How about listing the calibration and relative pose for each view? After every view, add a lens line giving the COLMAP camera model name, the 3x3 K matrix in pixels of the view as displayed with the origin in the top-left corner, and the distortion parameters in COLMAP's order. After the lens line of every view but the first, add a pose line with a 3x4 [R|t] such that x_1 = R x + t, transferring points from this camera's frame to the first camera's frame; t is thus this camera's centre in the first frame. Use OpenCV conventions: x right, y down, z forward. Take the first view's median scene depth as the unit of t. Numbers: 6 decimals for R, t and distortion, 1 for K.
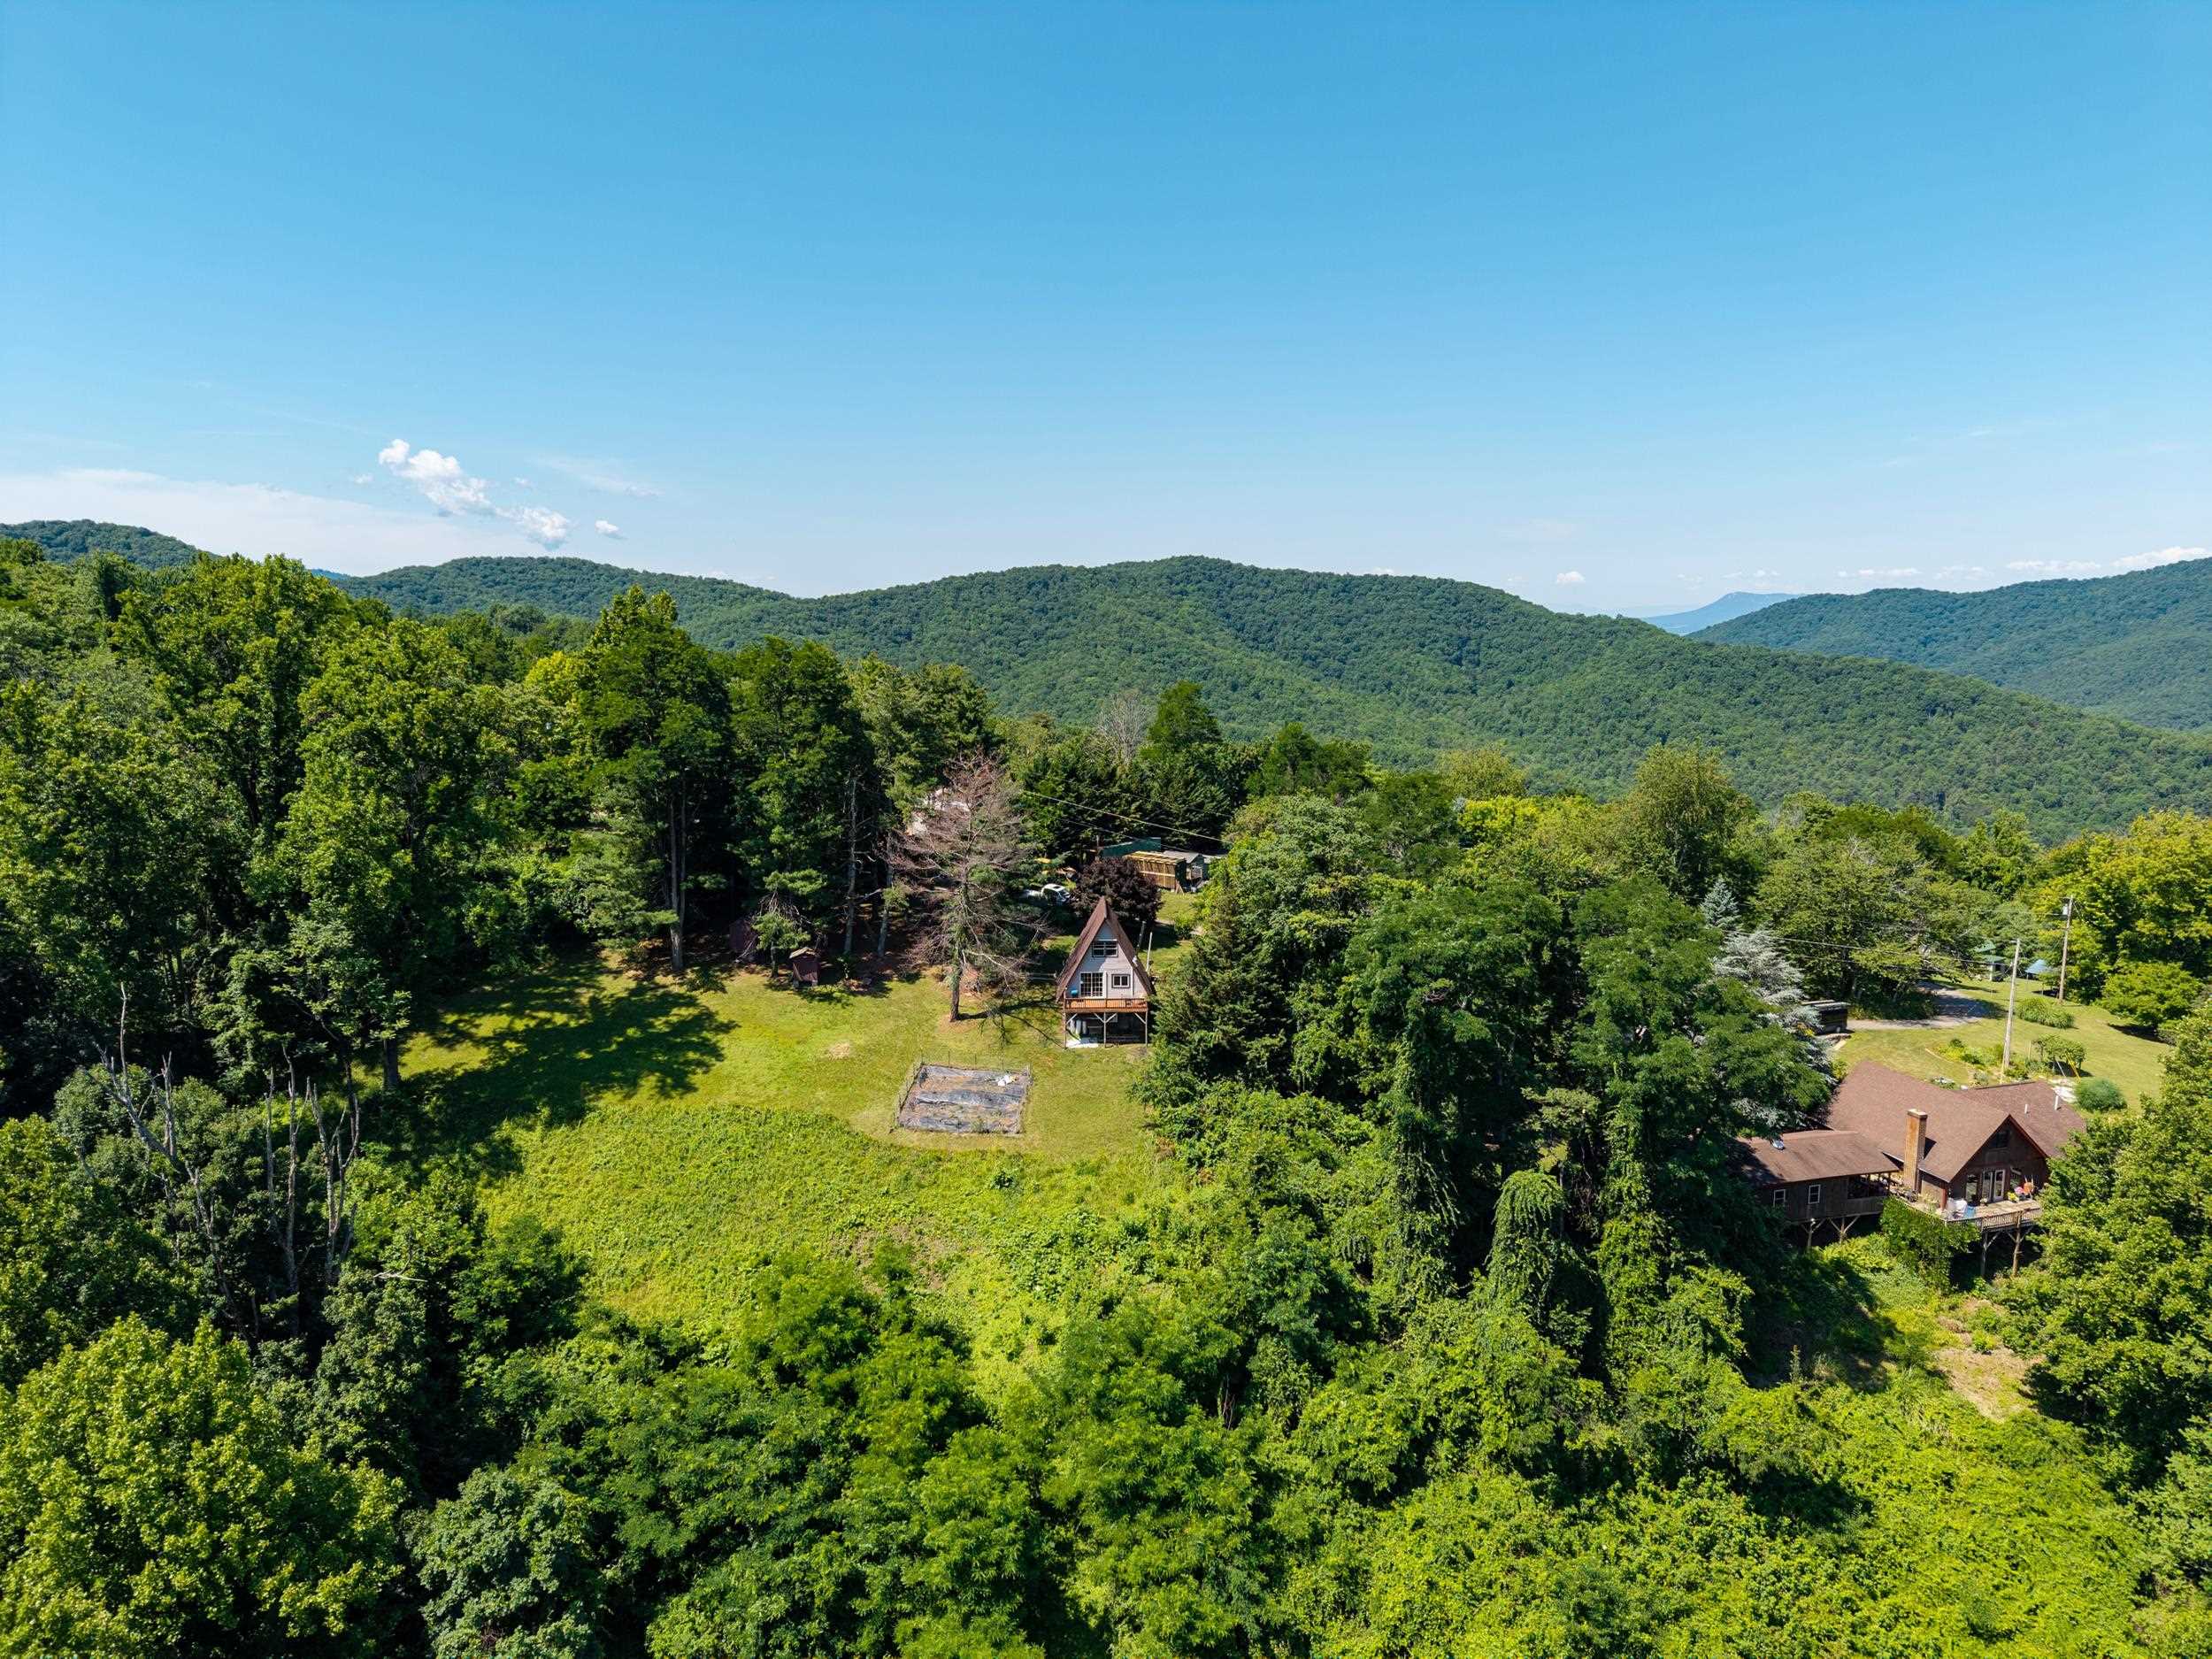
lens RADIAL K [[1454.2, 0, 1106.0], [0, 1454.2, 829.5], [0, 0, 1]] dist [0.049750, -0.071819]
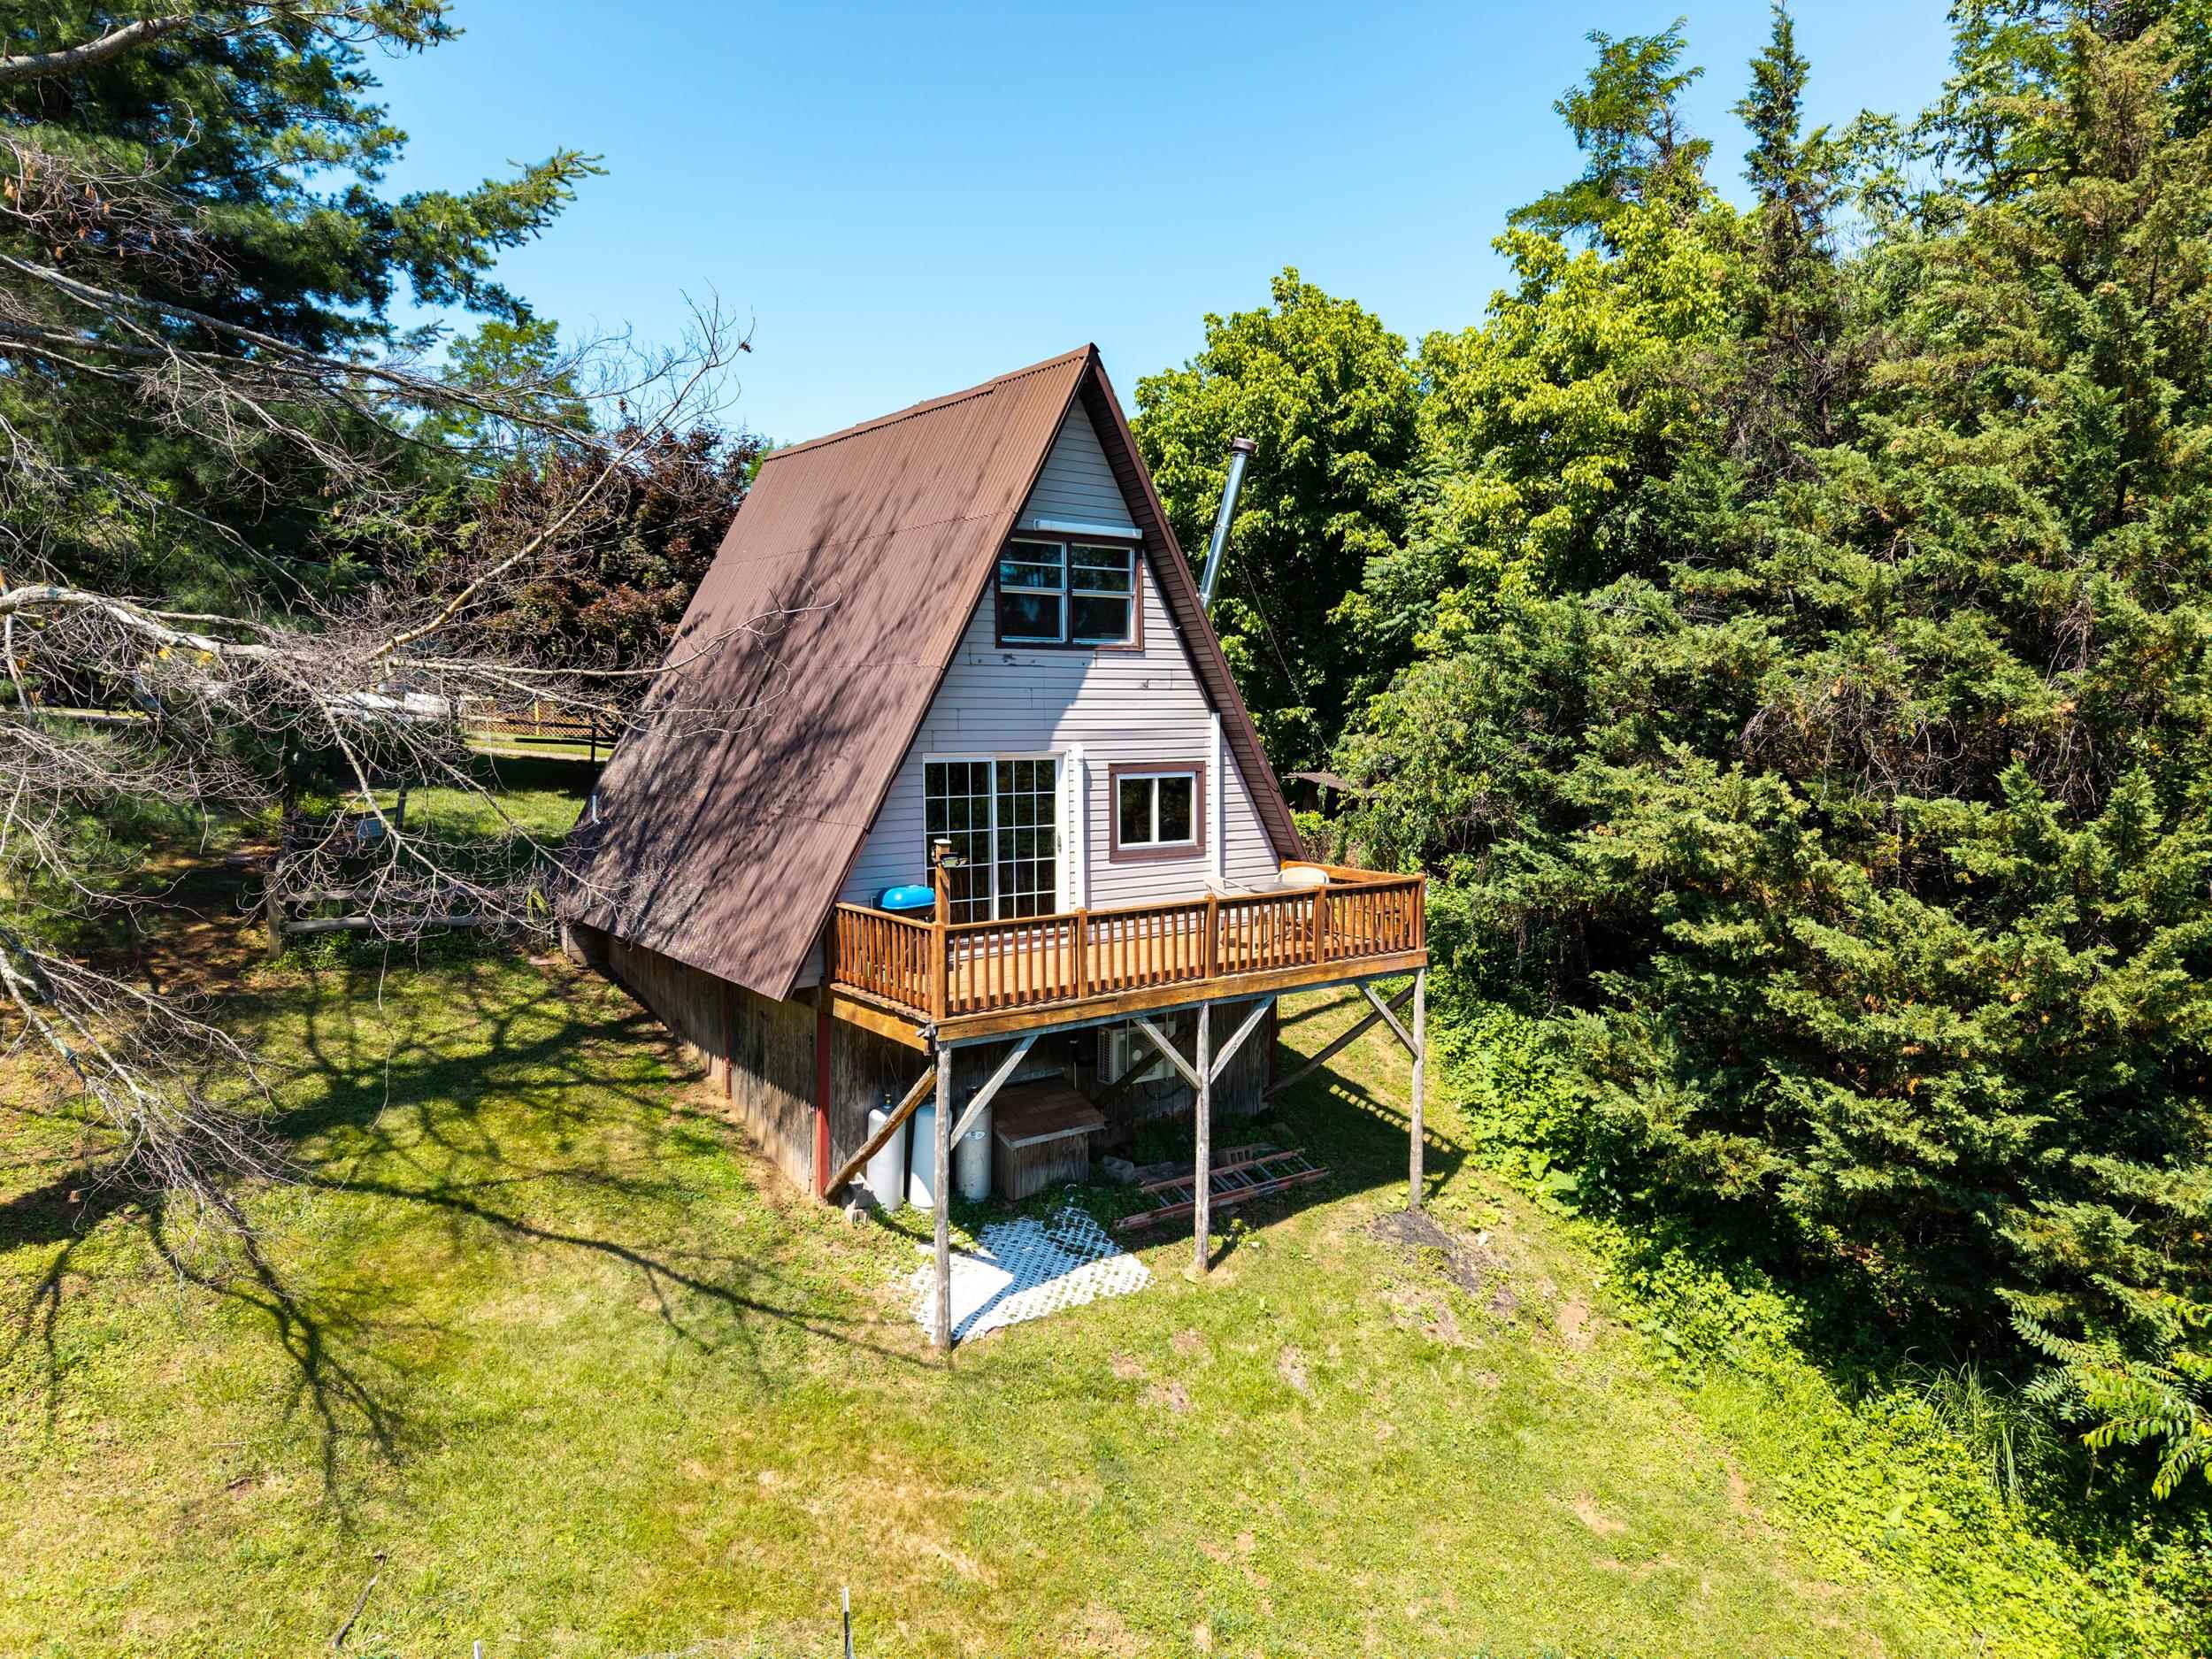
lens RADIAL K [[1501.1, 0, 1116.8], [0, 1501.1, 826.3], [0, 0, 1]] dist [-0.001284, 0.002396]
pose [[0.816654, -0.047436, 0.575175, -0.081708], [0.082884, 0.995925, -0.035545, 0.108610], [-0.571145, 0.076701, 0.817258, 0.856425]]
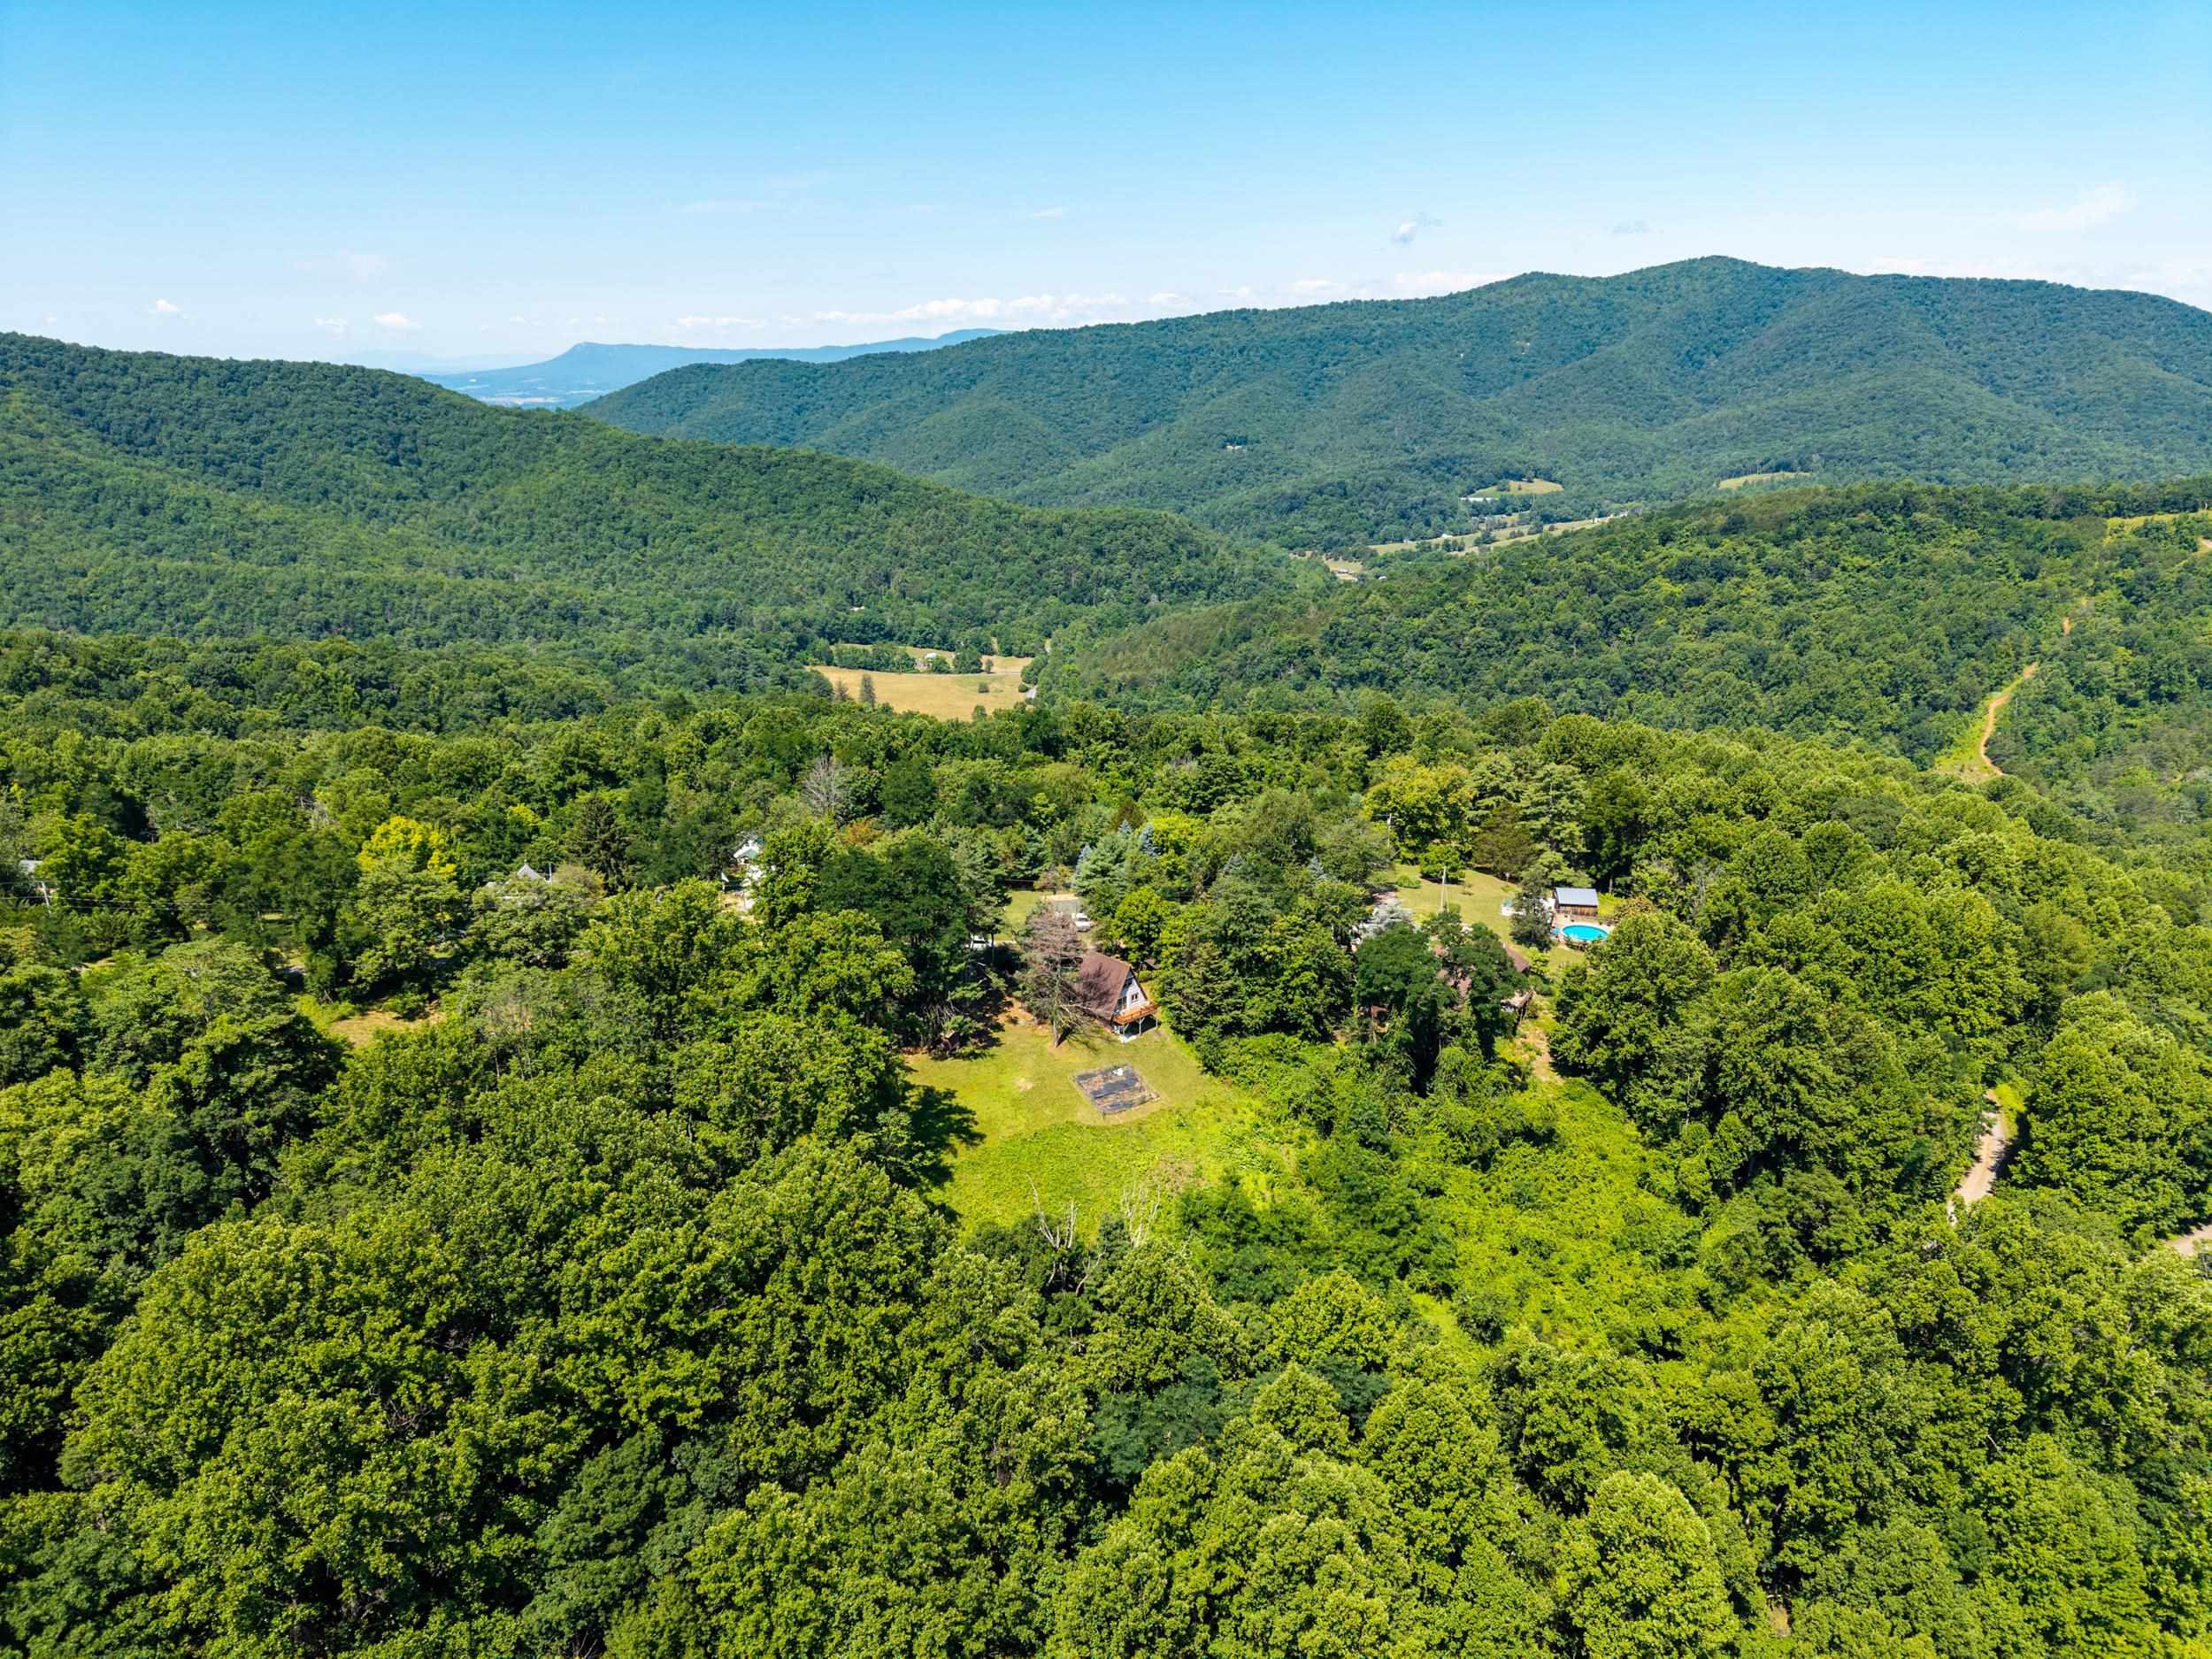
lens RADIAL K [[1489.3, 0, 1100.6], [0, 1489.3, 779.2], [0, 0, 1]] dist [0.028632, -0.025354]
pose [[0.751245, -0.178623, 0.635394, -1.091797], [0.098996, 0.982287, 0.159097, -0.435182], [-0.652558, -0.056620, 0.755621, -0.309555]]
